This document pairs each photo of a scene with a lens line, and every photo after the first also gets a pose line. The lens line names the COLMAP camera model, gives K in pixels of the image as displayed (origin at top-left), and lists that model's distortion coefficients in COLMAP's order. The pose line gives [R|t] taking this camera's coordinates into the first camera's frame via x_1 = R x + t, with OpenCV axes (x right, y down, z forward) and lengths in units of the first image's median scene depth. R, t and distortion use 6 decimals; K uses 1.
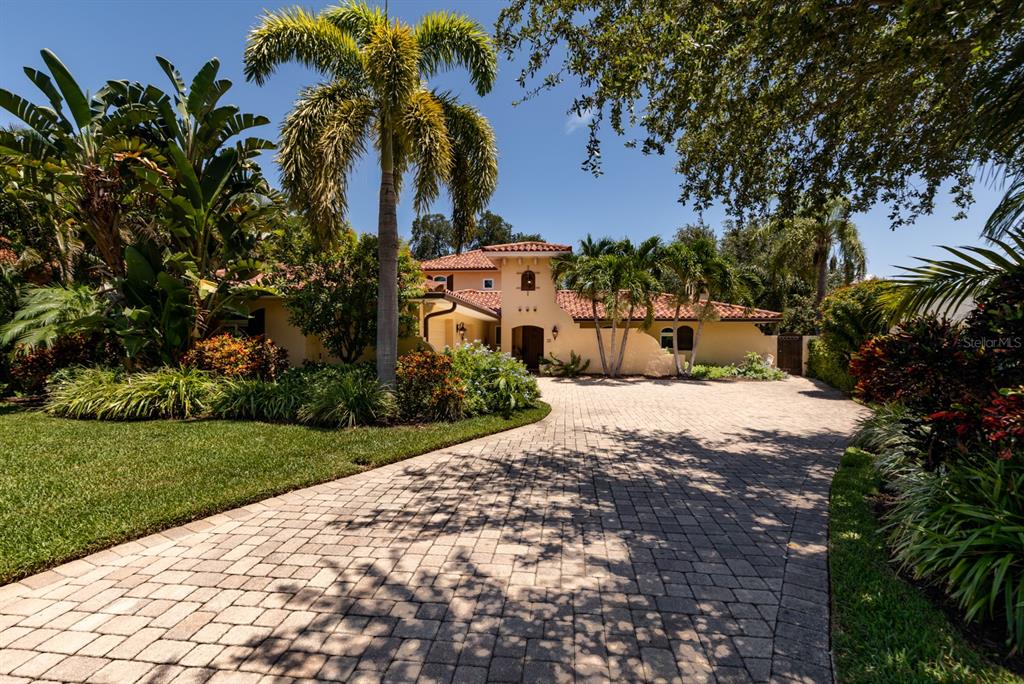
lens RADIAL K [[471.4, 0, 508.1], [0, 471.4, 346.5], [0, 0, 1]] dist [0.007723, -0.000217]
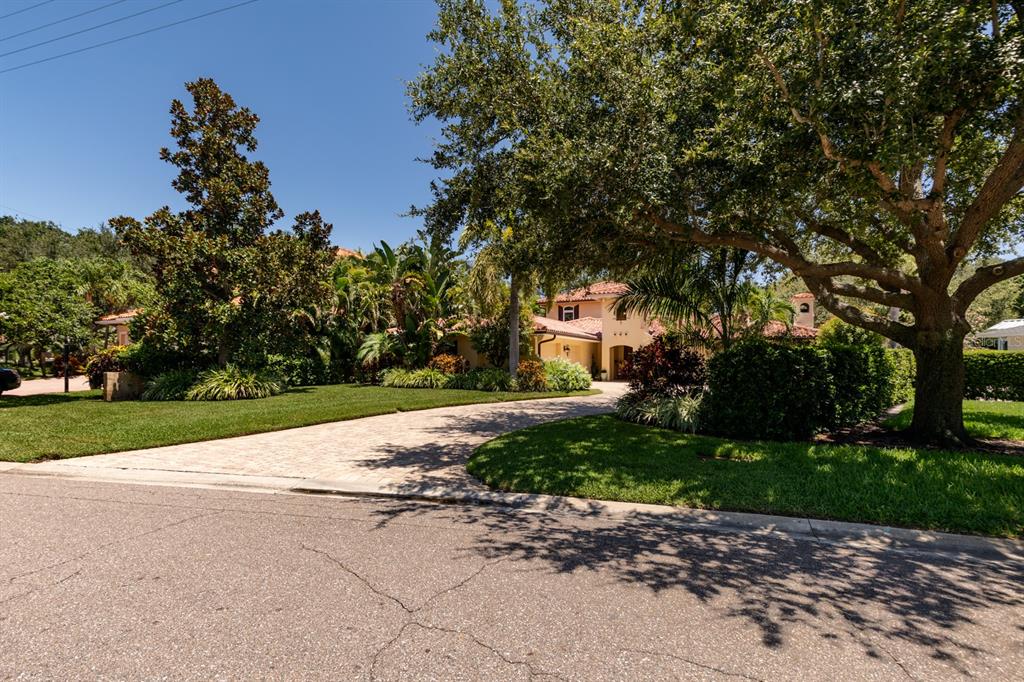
lens RADIAL K [[471.4, 0, 513.0], [0, 471.4, 343.0], [0, 0, 1]] dist [0.007723, -0.000217]
pose [[0.953409, -0.014098, -0.301350, 0.373457], [0.001270, 0.999086, -0.042723, 0.017715], [0.301677, 0.040350, 0.952556, -1.014068]]
